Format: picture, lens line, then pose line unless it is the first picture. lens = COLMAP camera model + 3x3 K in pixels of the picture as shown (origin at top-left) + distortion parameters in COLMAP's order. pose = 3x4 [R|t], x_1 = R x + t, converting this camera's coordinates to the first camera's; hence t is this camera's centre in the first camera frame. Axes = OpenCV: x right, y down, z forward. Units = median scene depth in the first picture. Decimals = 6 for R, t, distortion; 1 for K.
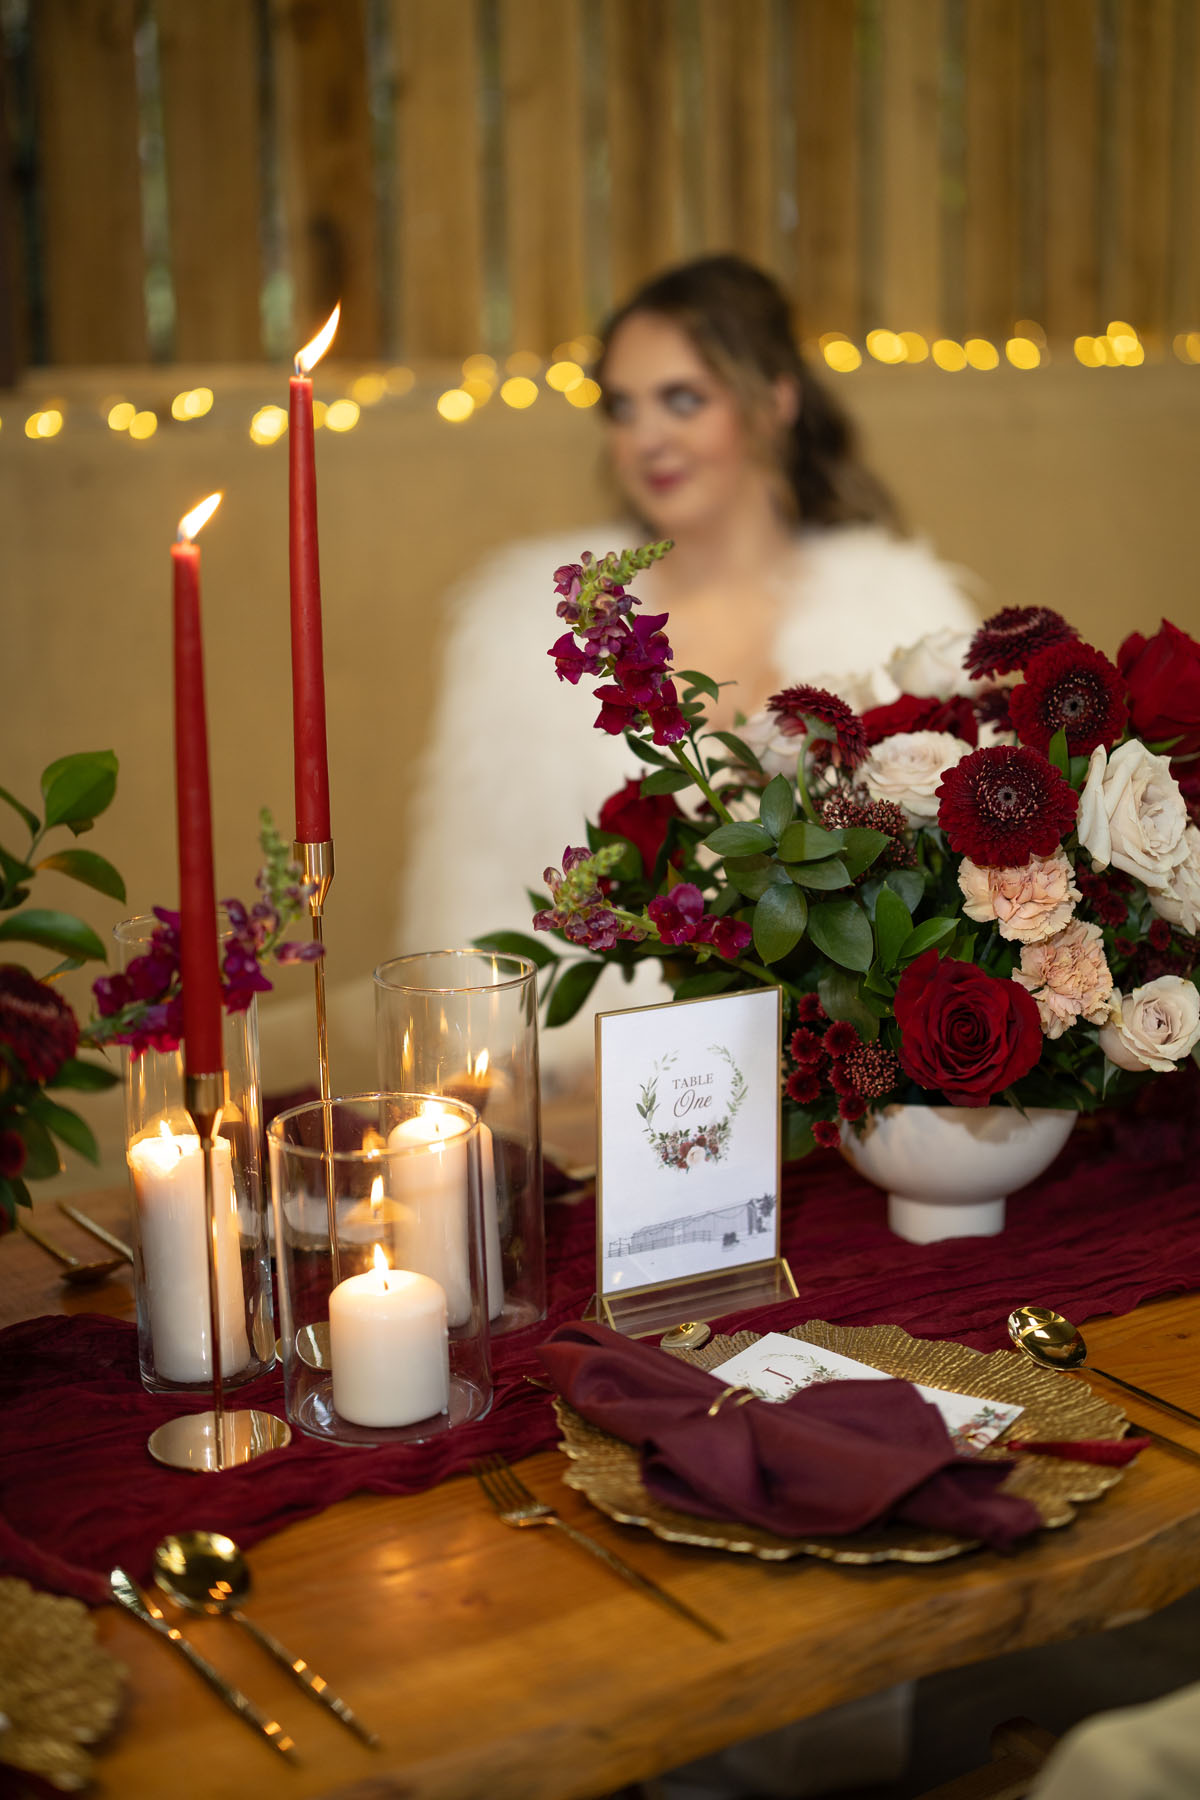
lens RADIAL K [[2752.7, 0, 600.0], [0, 2752.7, 900.0], [0, 0, 1]] dist [0.002595, 0.054522]
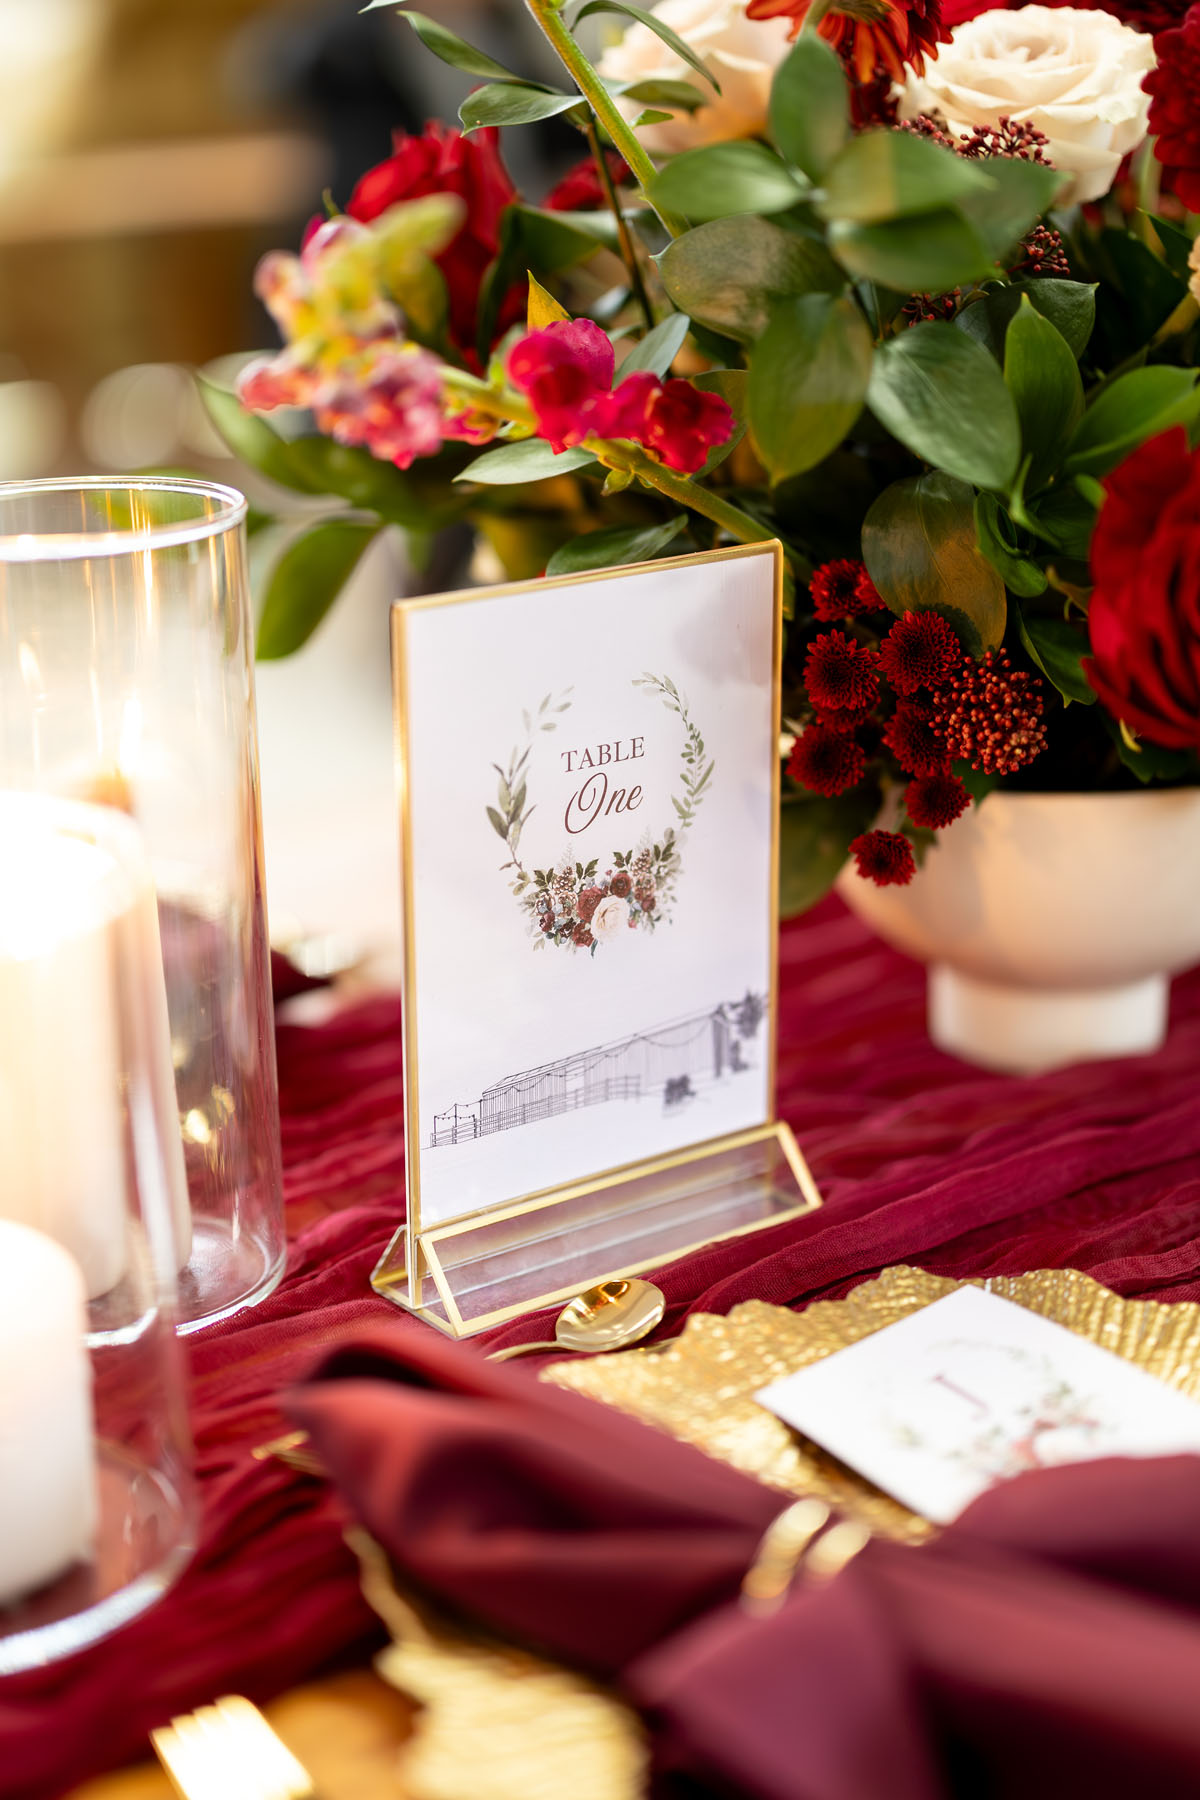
lens RADIAL K [[2934.1, 0, 579.9], [0, 2934.1, 840.5], [0, 0, 1]] dist [0.008880, 0.069181]
pose [[0.991925, -0.035886, 0.121647, -0.029403], [0.026938, 0.996863, 0.074415, 0.043668], [-0.123936, -0.070537, 0.989780, 0.517599]]
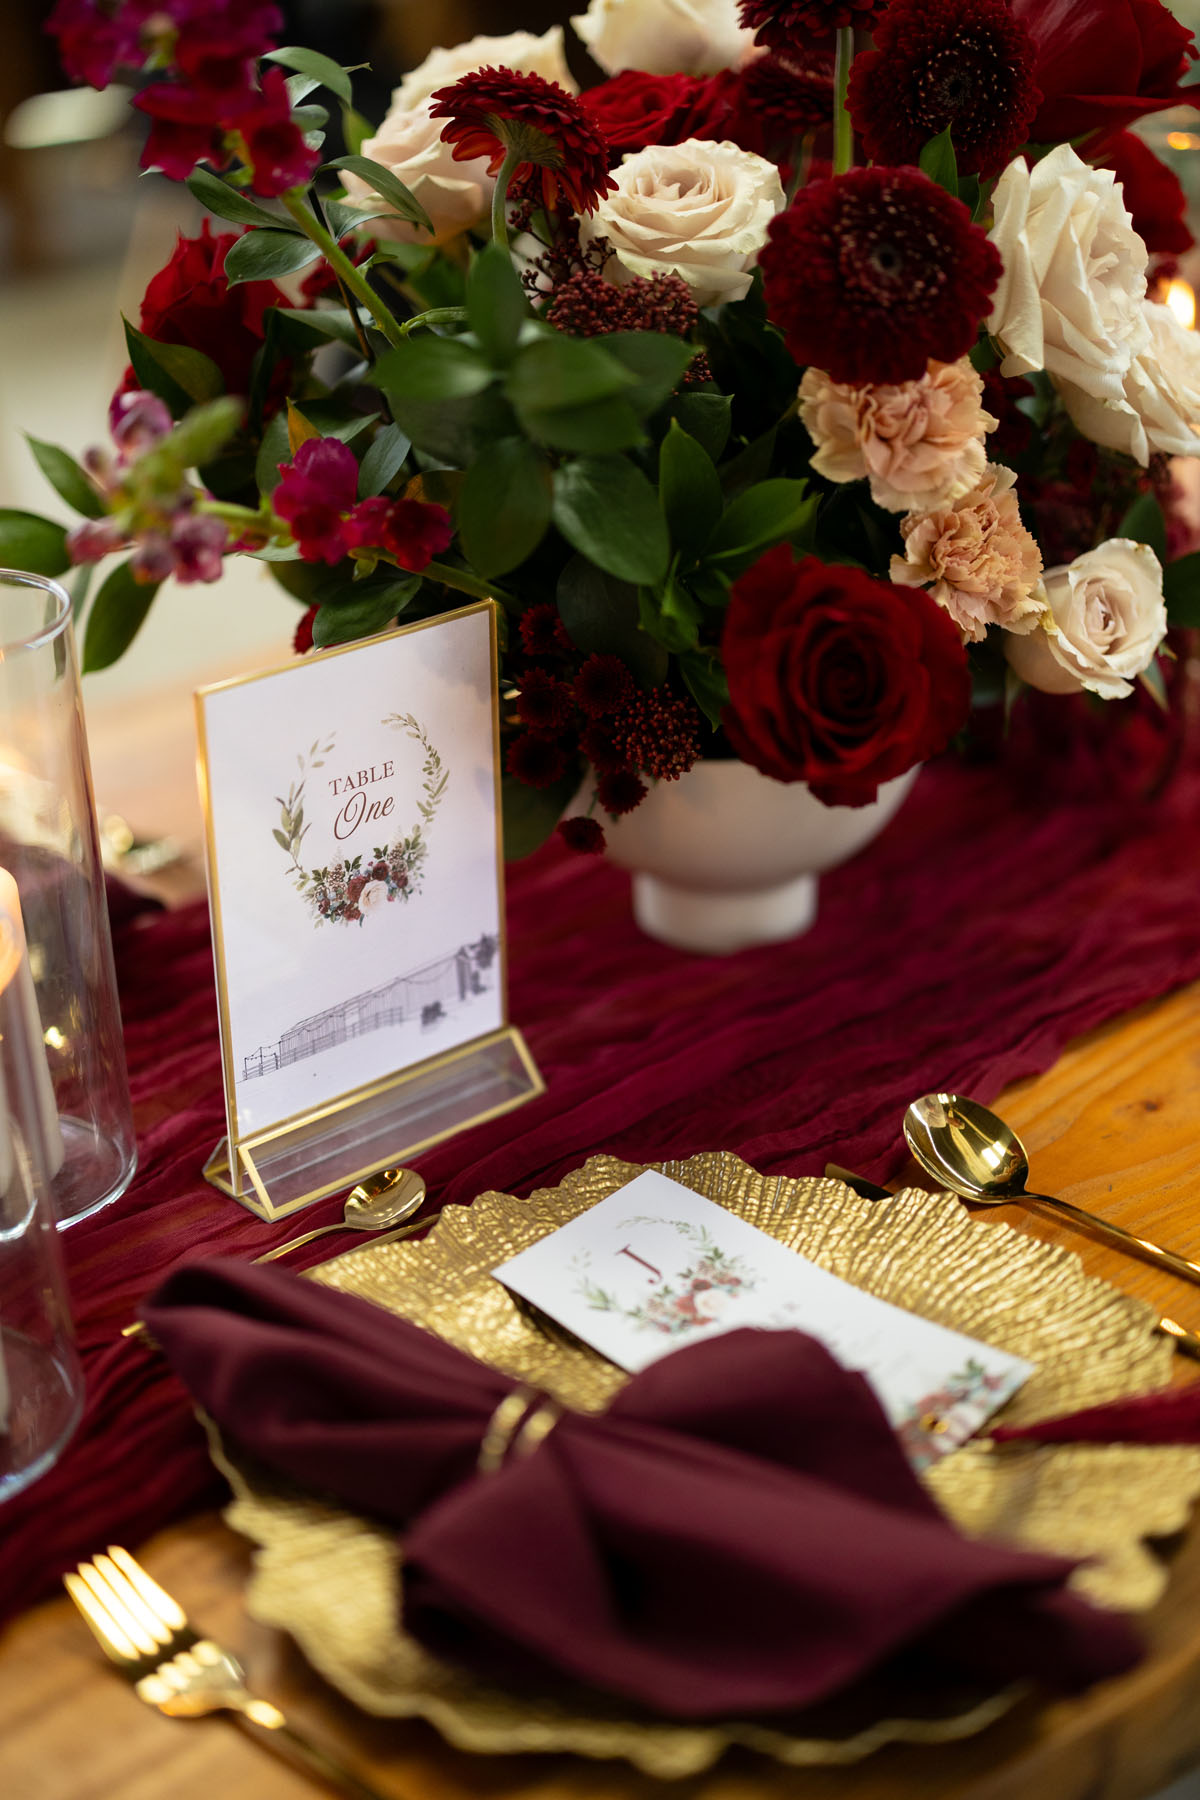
lens RADIAL K [[2664.5, 0, 600.0], [0, 2664.5, 900.0], [0, 0, 1]] dist [0.015154, 0.028074]
pose [[0.977689, -0.095367, 0.187163, -0.025643], [0.049715, 0.970739, 0.234933, -0.040256], [-0.204091, -0.220387, 0.953822, 0.436940]]
